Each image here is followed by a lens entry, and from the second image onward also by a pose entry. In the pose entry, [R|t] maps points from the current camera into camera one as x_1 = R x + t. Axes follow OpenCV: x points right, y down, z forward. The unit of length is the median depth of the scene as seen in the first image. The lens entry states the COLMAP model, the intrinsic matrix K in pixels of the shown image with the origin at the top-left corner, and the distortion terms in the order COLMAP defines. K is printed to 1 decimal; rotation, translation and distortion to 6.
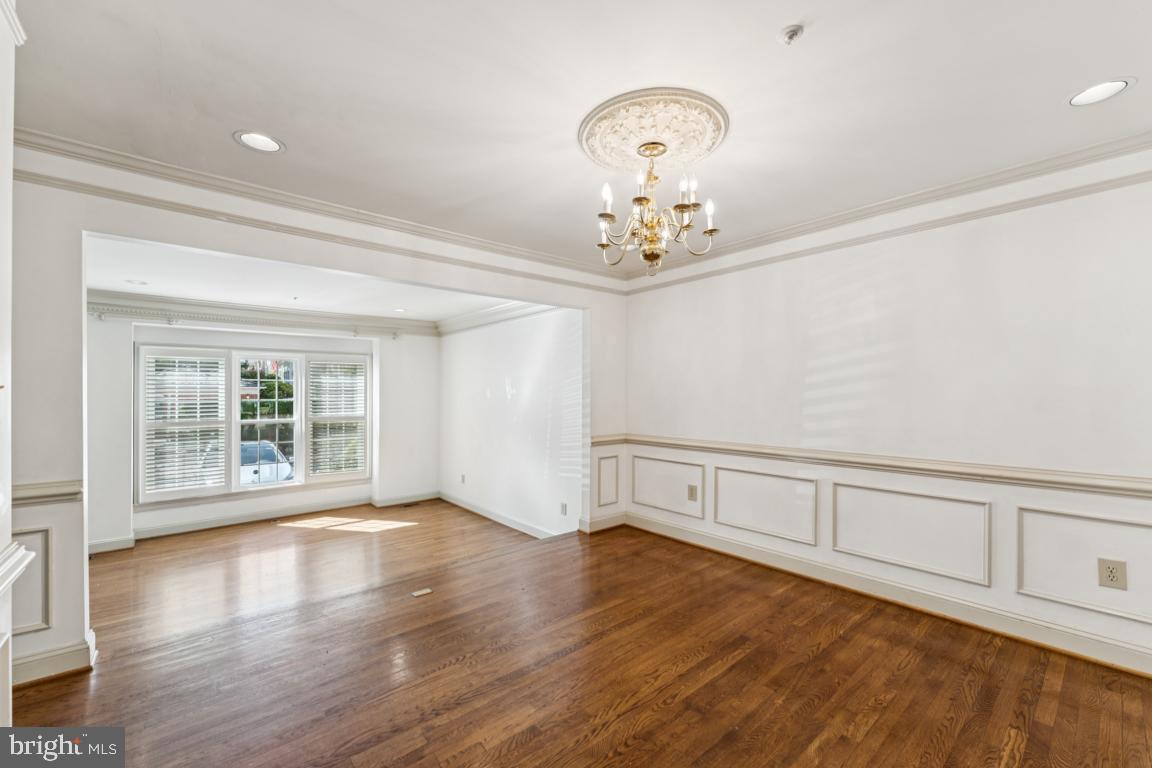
lens RADIAL K [[470.7, 0, 577.0], [0, 470.7, 388.9], [0, 0, 1]] dist [0.001323, -0.000442]
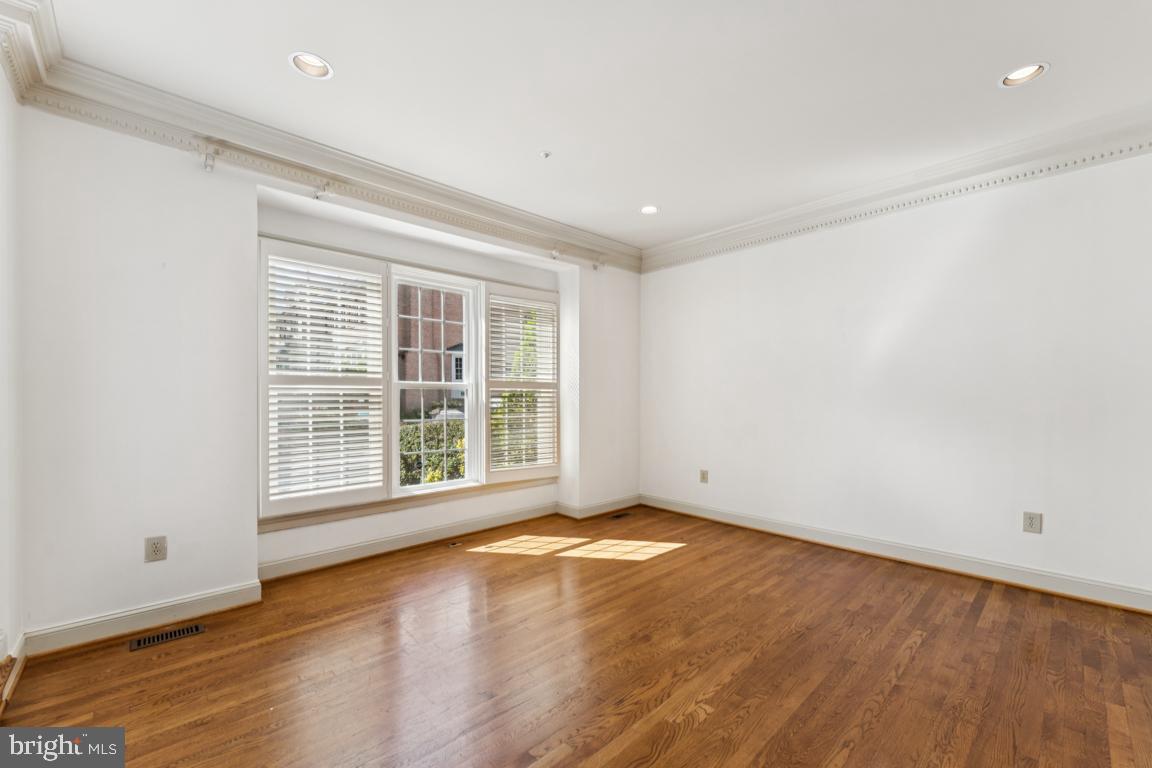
lens RADIAL K [[470.7, 0, 575.8], [0, 470.7, 394.0], [0, 0, 1]] dist [0.001323, -0.000442]
pose [[0.999199, -0.002703, 0.039918, -0.472284], [0.002918, 0.999982, -0.005316, 0.081797], [-0.039903, 0.005429, 0.999189, 0.349827]]
